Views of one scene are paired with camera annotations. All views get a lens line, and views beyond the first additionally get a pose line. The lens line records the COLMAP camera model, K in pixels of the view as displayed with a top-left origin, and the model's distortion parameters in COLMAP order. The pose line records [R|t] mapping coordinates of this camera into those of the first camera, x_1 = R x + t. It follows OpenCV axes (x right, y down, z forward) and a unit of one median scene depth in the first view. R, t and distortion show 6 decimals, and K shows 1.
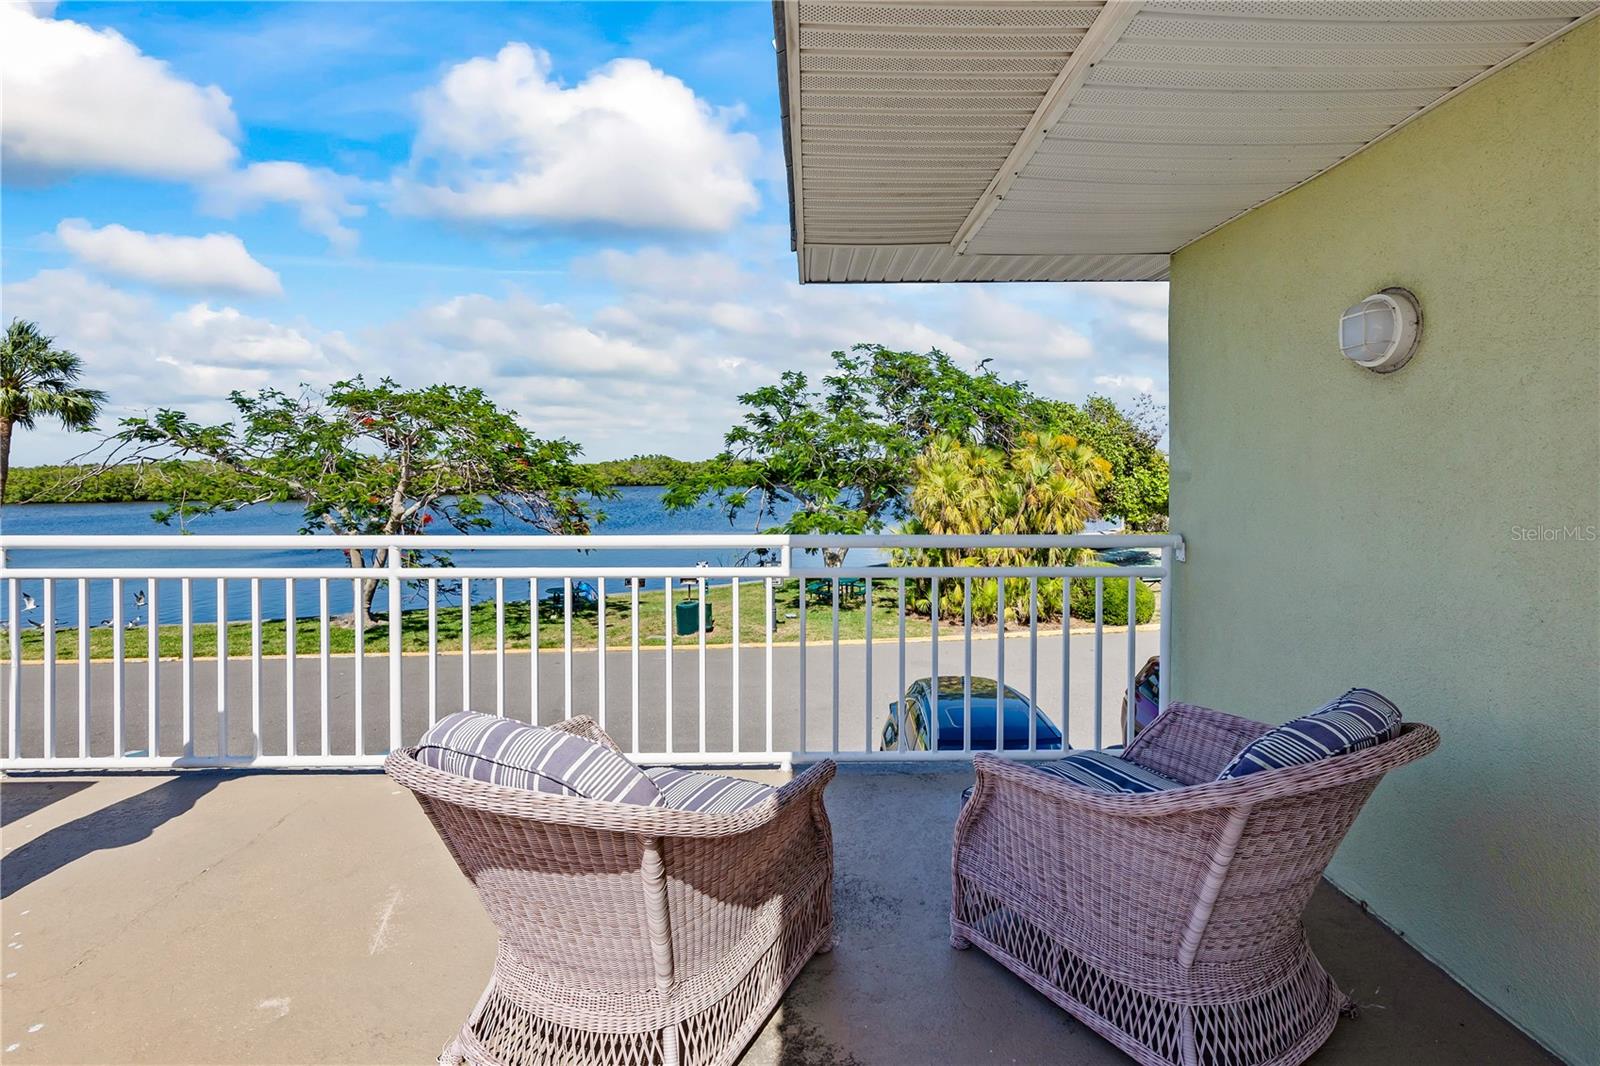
lens RADIAL K [[700.6, 0, 814.9], [0, 700.6, 469.5], [0, 0, 1]] dist [-0.001499, 0.002415]
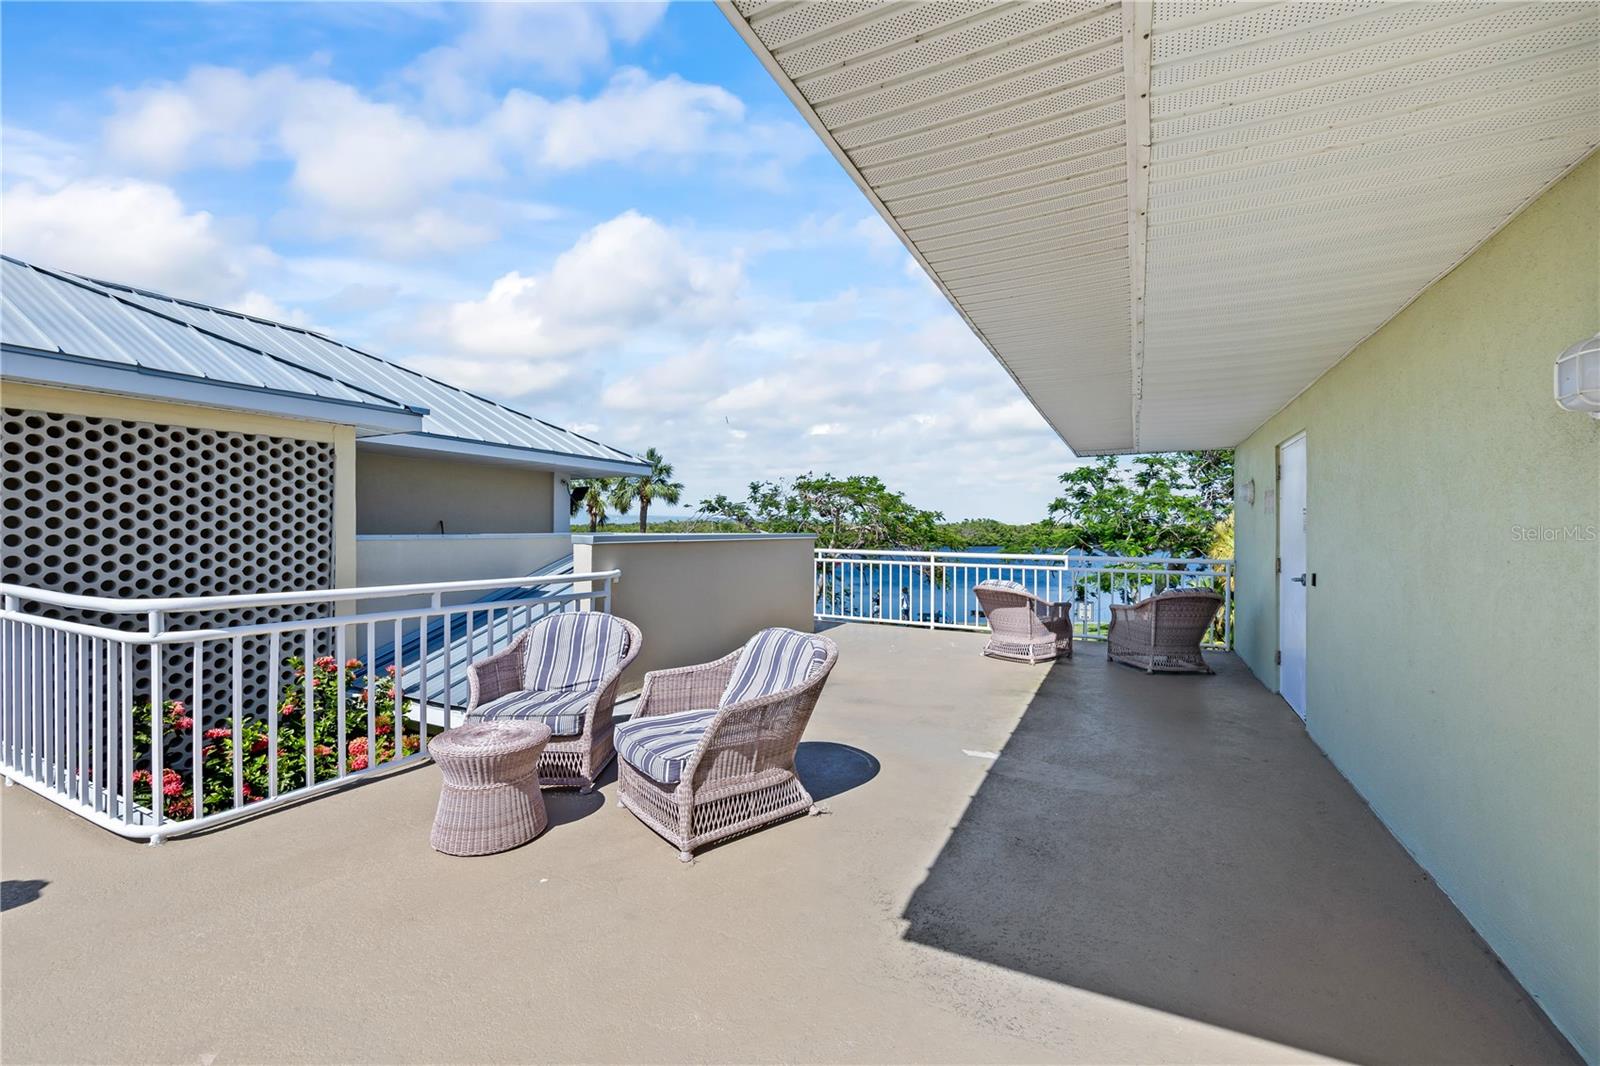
lens RADIAL K [[640.5, 0, 813.2], [0, 640.5, 528.3], [0, 0, 1]] dist [-0.010791, -0.000023]
pose [[0.886666, 0.009382, -0.462315, 0.041302], [-0.011644, 0.999930, -0.002040, 0.000190], [0.462263, 0.007192, 0.886714, -0.301531]]
